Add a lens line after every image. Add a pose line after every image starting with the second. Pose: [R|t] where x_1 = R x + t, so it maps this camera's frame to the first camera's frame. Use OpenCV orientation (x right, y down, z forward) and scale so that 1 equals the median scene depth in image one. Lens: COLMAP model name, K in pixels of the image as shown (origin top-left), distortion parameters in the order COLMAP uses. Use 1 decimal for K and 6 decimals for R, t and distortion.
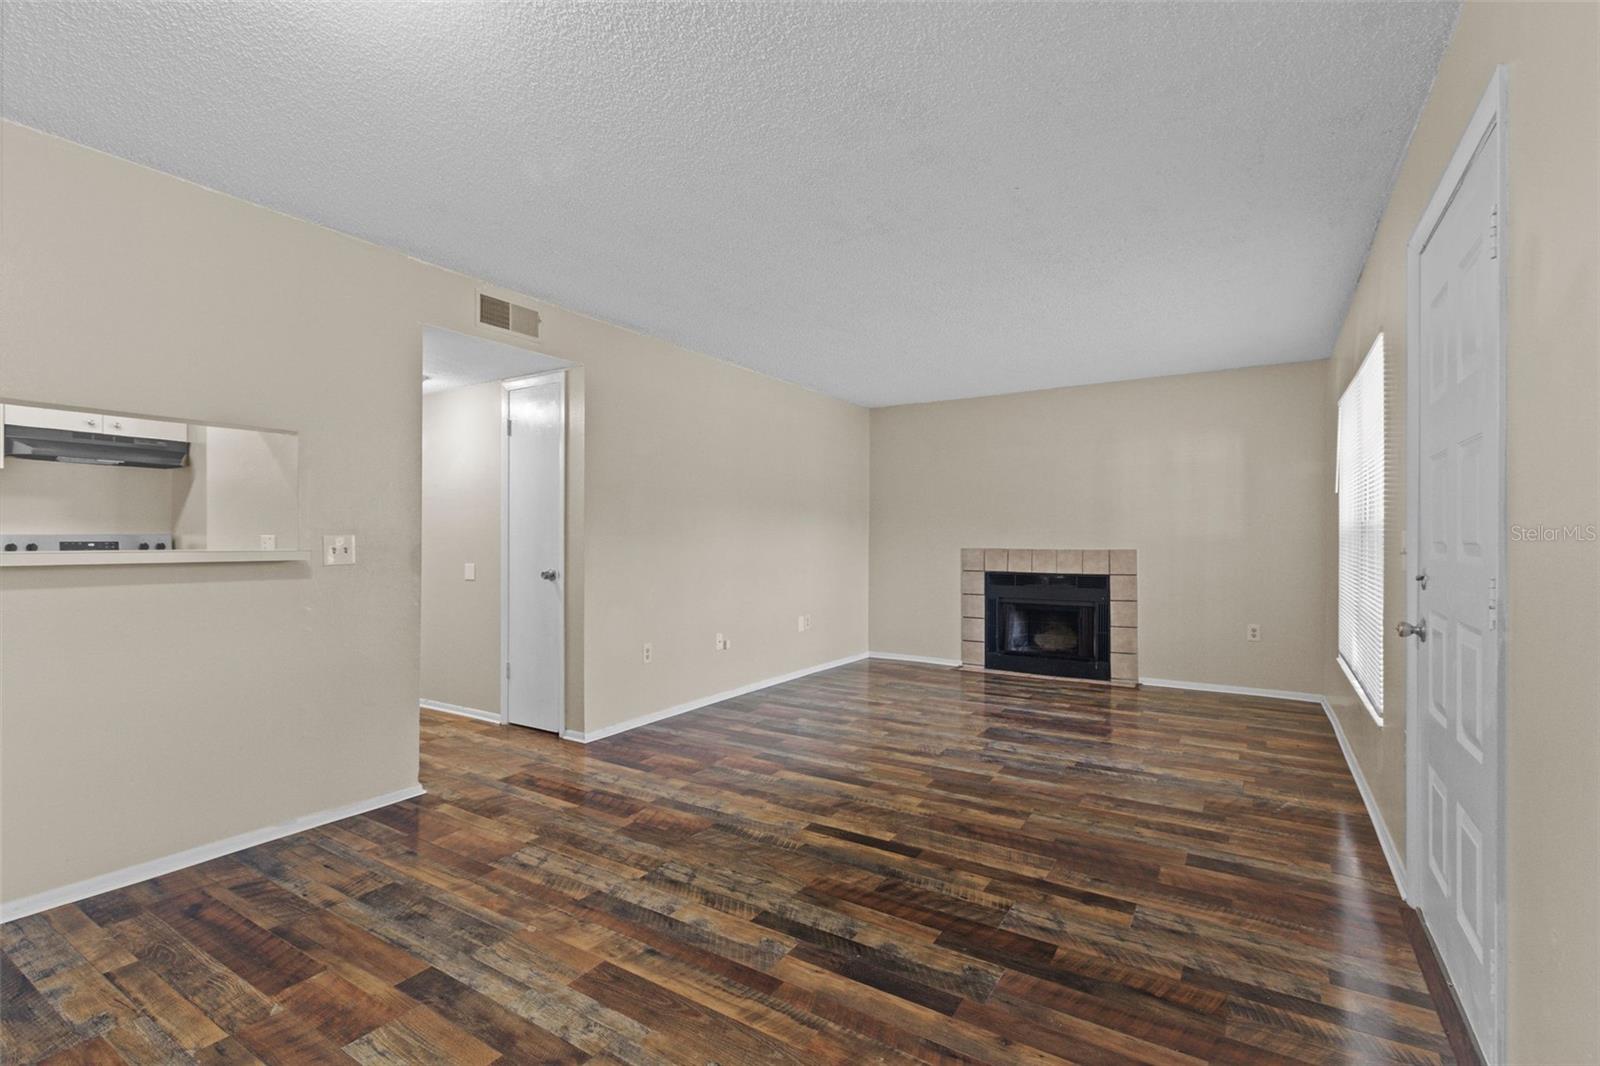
lens RADIAL K [[732.3, 0, 788.2], [0, 732.3, 538.8], [0, 0, 1]] dist [0.011485, -0.006641]
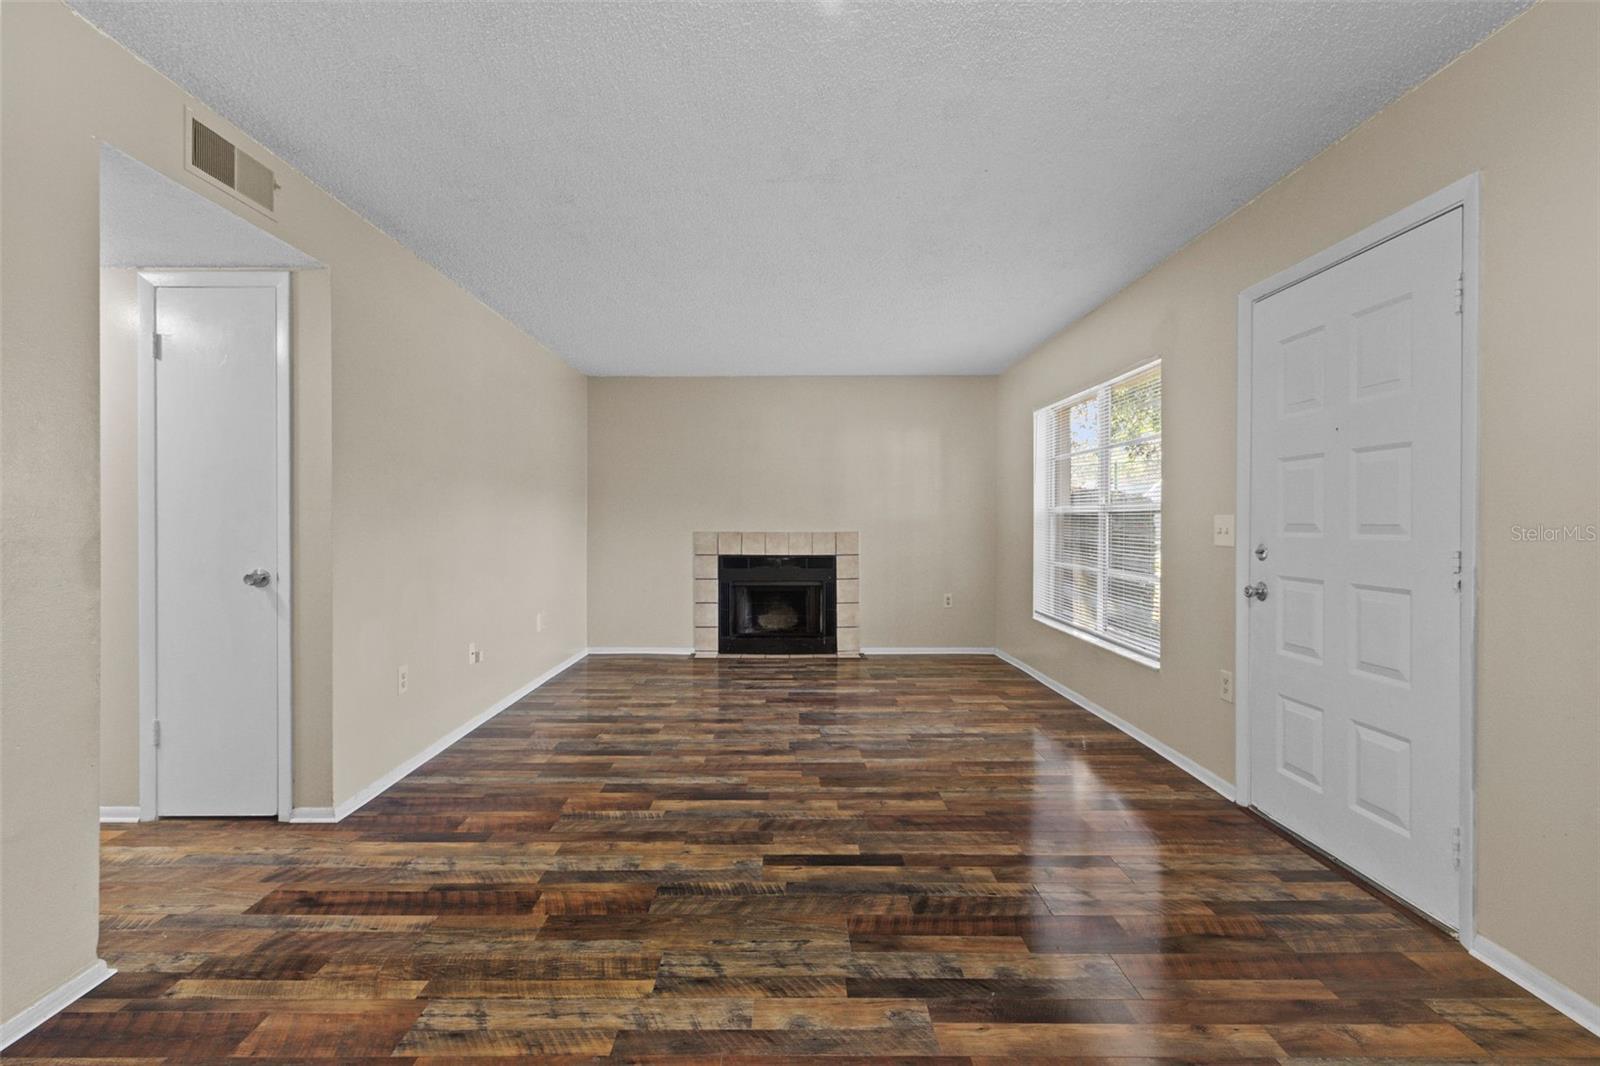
lens RADIAL K [[732.3, 0, 790.5], [0, 732.3, 525.1], [0, 0, 1]] dist [0.012652, -0.005758]
pose [[0.839439, -0.004203, 0.543437, -0.349028], [0.001734, 0.999986, 0.005055, -0.001321], [-0.543451, -0.003301, 0.839435, 0.230721]]
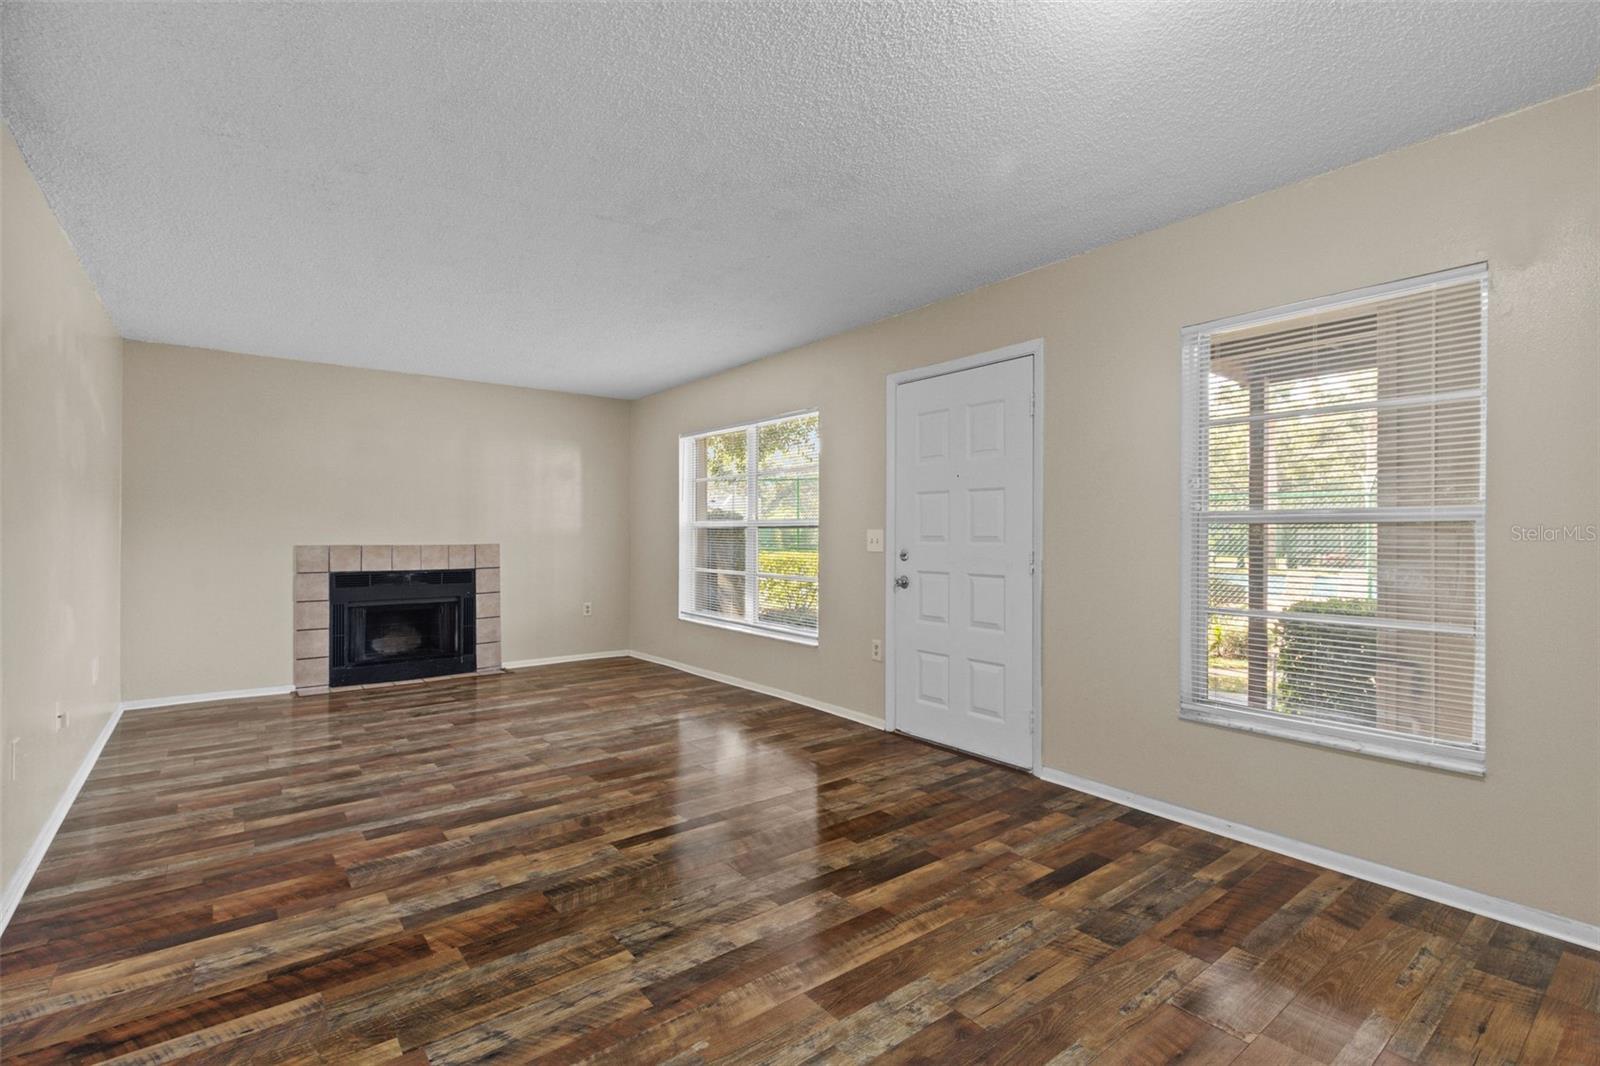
lens RADIAL K [[726.3, 0, 794.9], [0, 726.3, 534.2], [0, 0, 1]] dist [0.005869, -0.000938]
pose [[0.329735, -0.002397, 0.944070, -0.651909], [-0.000227, 0.999997, 0.002618, -0.003655], [-0.944073, -0.001078, 0.329734, 0.413966]]
